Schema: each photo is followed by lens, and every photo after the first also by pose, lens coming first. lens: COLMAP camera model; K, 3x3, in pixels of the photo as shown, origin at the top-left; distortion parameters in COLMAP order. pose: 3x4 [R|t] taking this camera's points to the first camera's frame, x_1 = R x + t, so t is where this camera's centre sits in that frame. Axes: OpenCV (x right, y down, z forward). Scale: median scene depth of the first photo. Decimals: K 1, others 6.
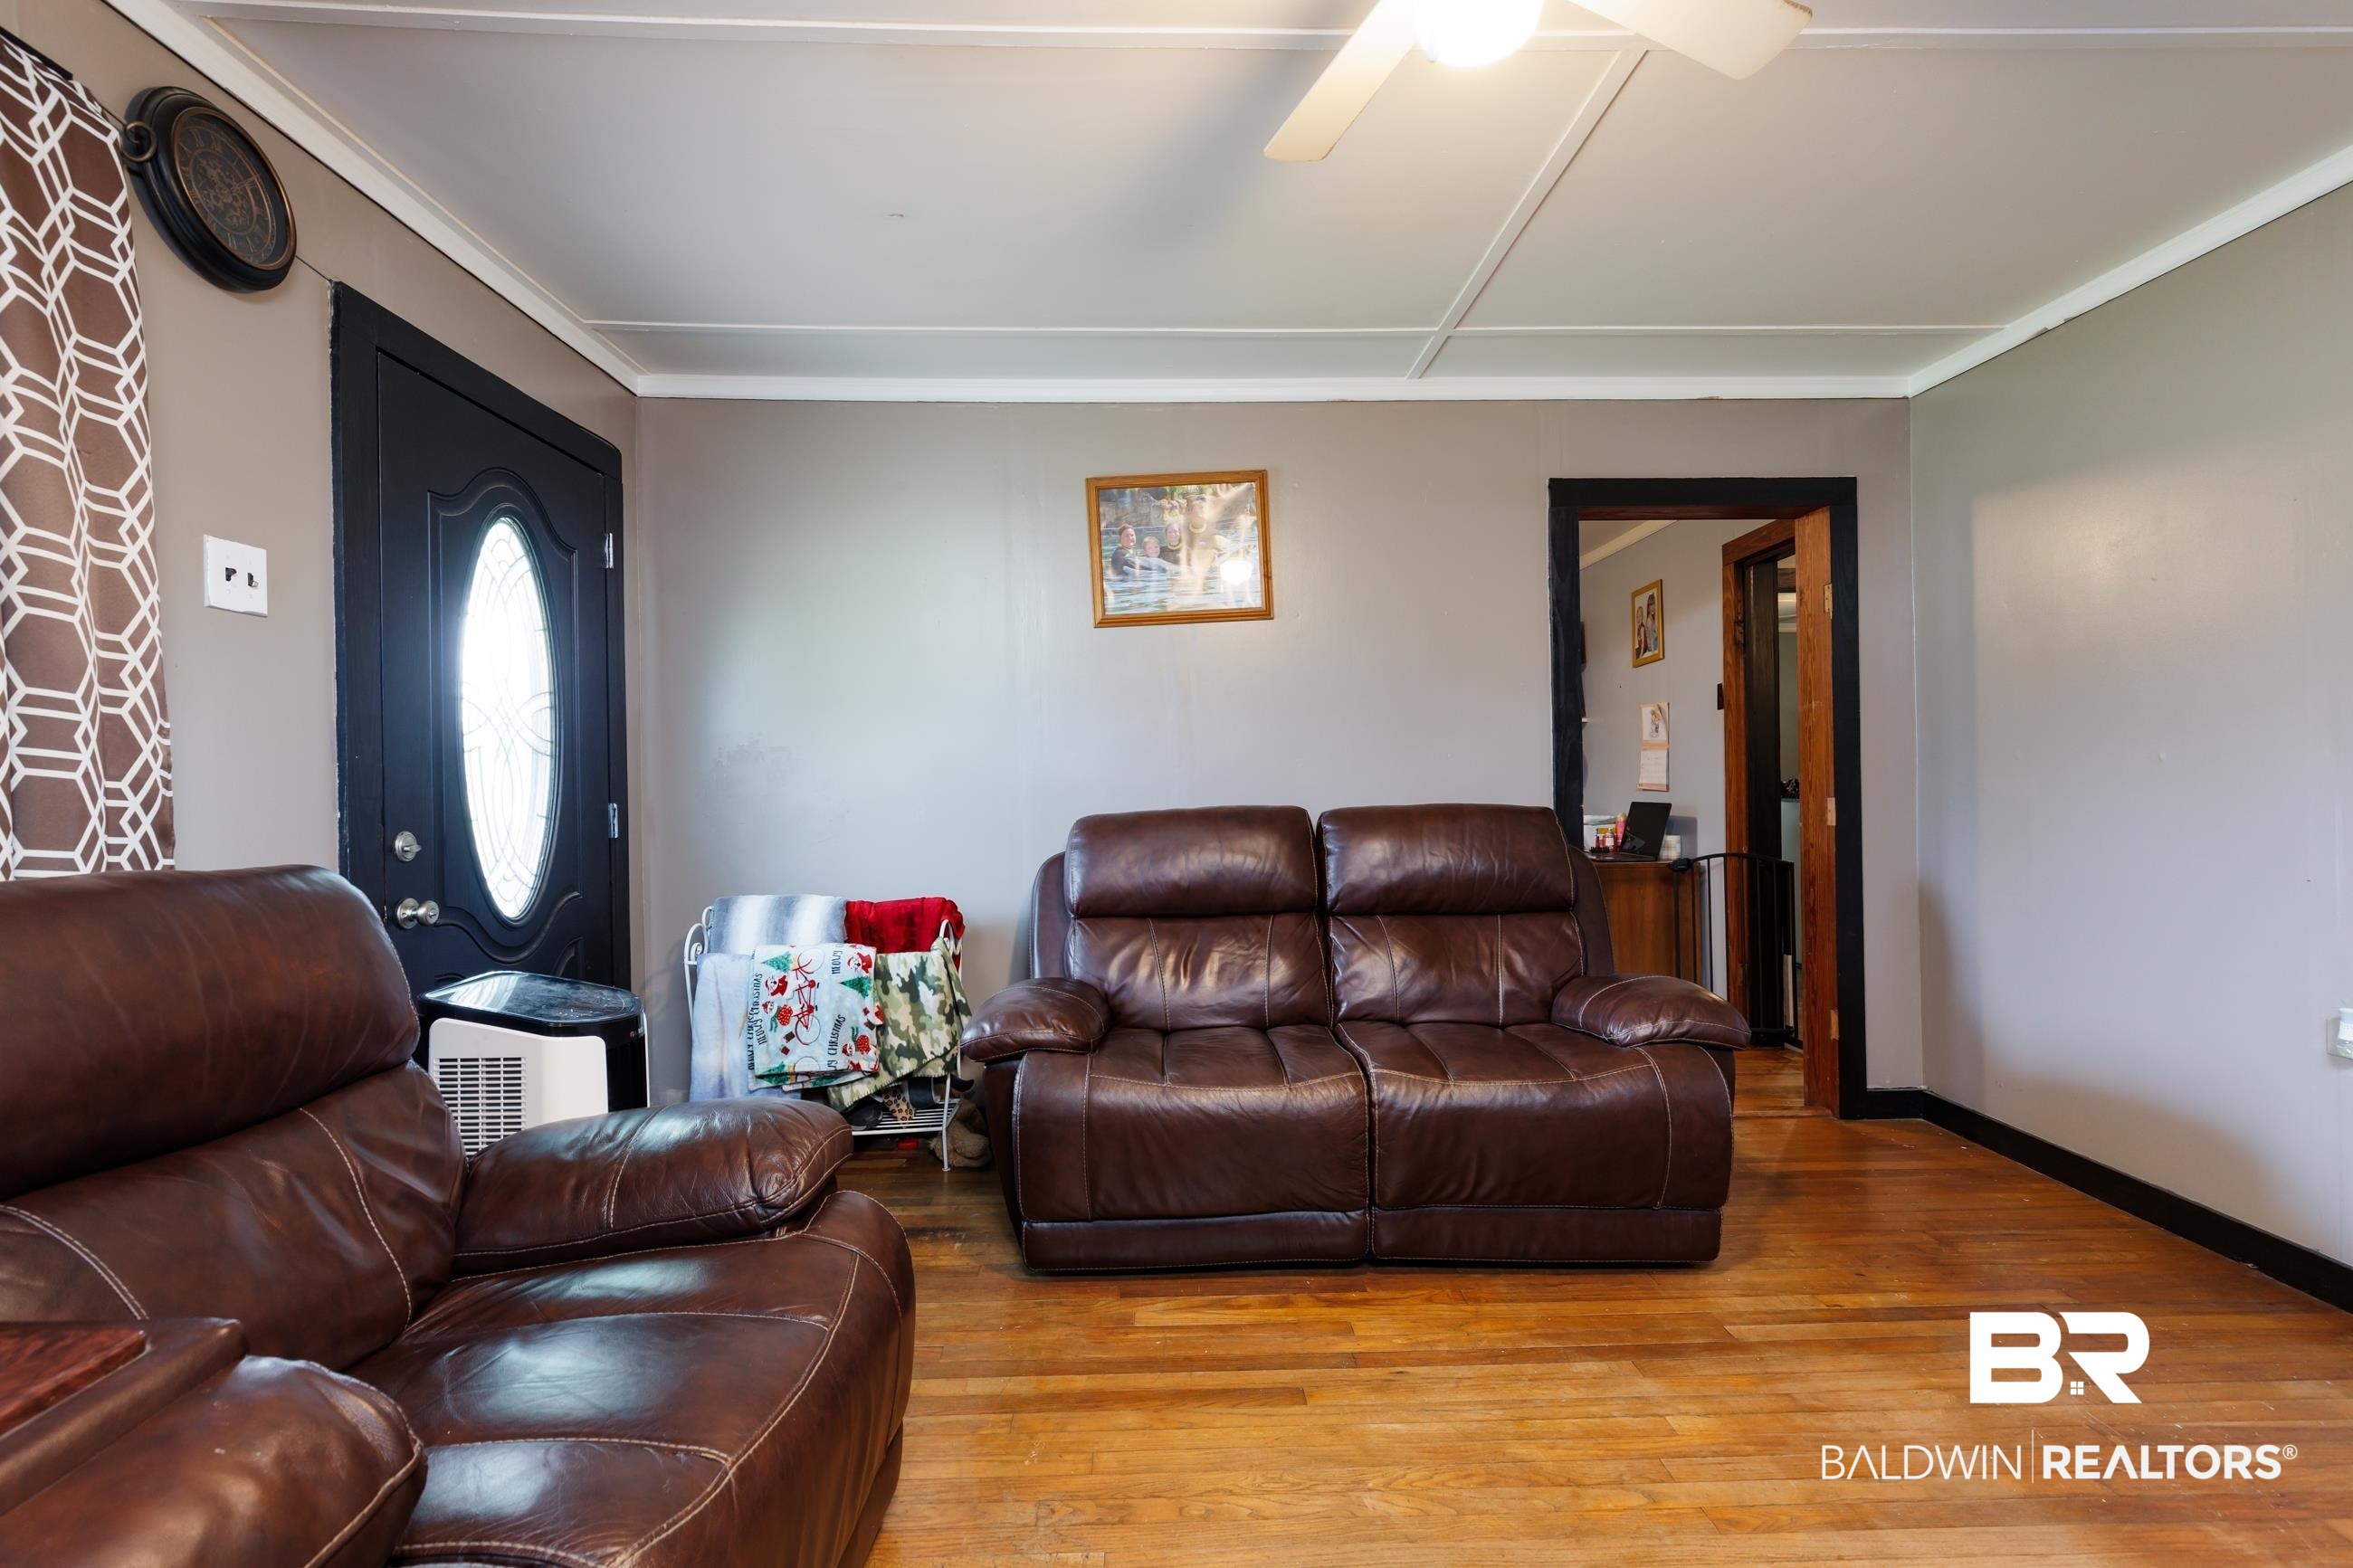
lens RADIAL K [[1058.8, 0, 1176.5], [0, 1058.8, 784.0], [0, 0, 1]] dist [0.000261, 0.000043]
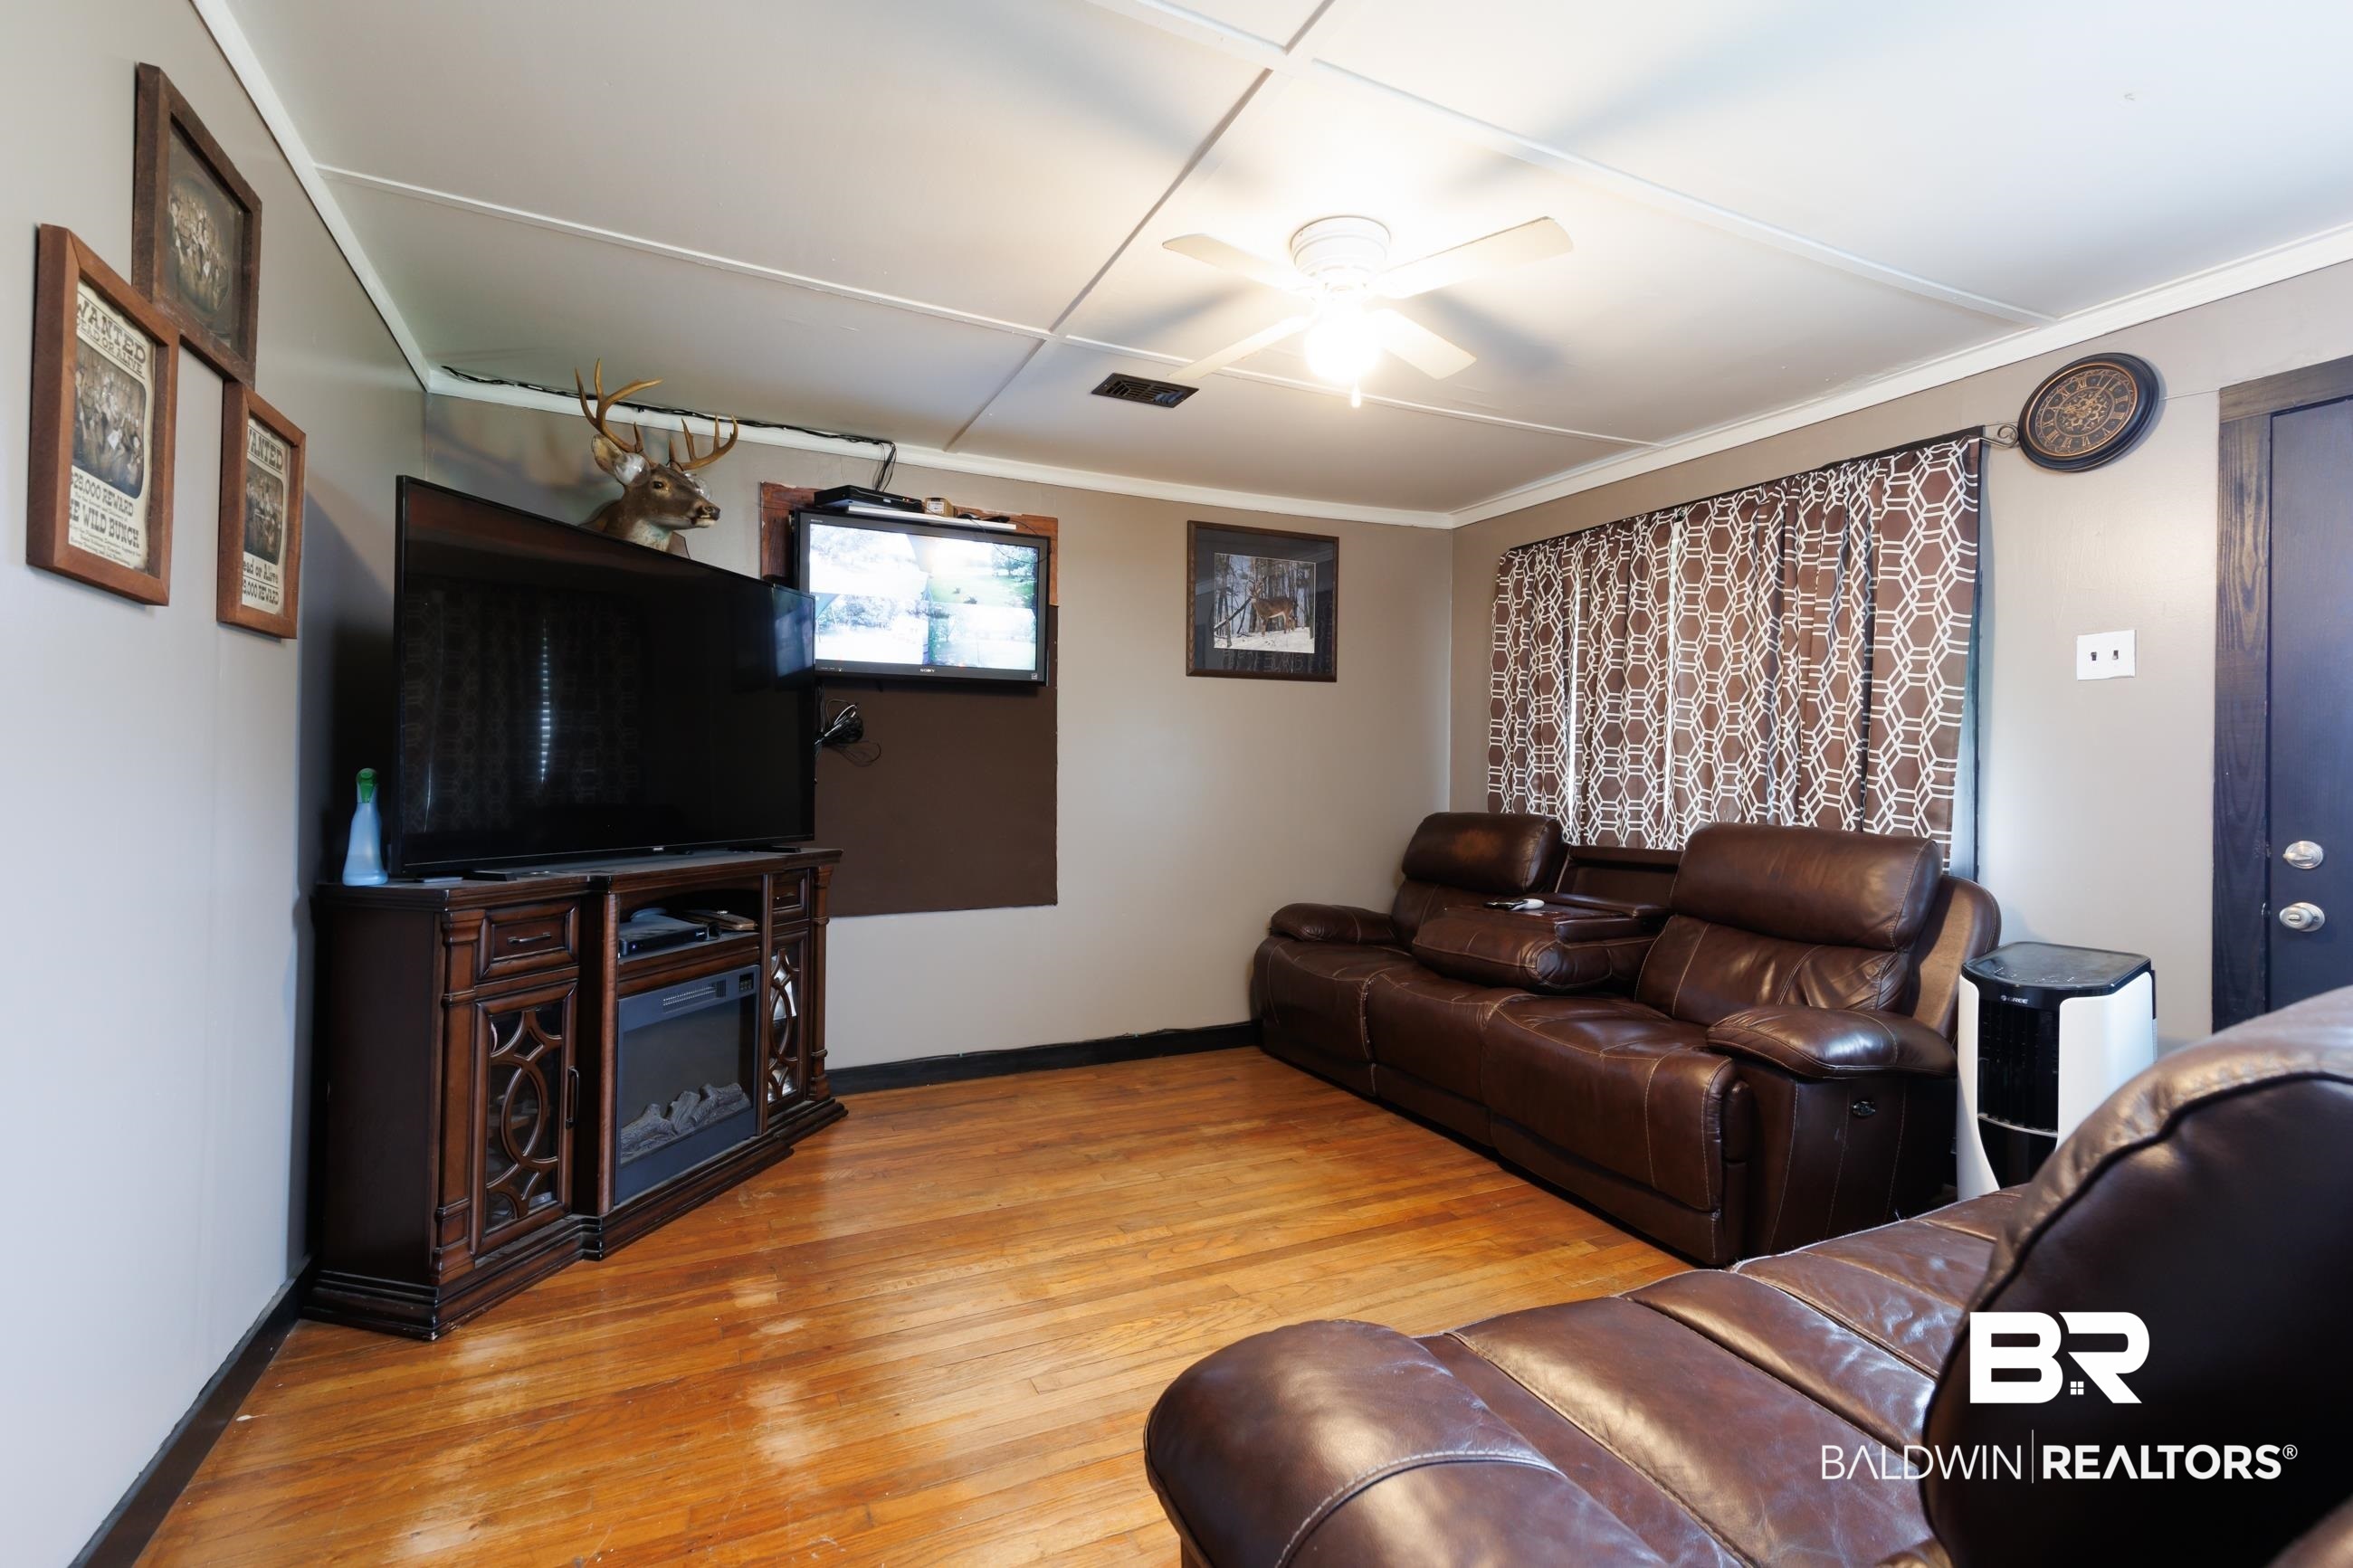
lens RADIAL K [[1037.2, 0, 1176.5], [0, 1037.2, 784.0], [0, 0, 1]] dist [-0.000544, -0.000055]
pose [[-0.909645, -0.001683, -0.415382, 0.887426], [-0.007660, 0.999890, 0.012723, -0.023501], [0.415315, 0.014755, -0.909558, 1.750190]]
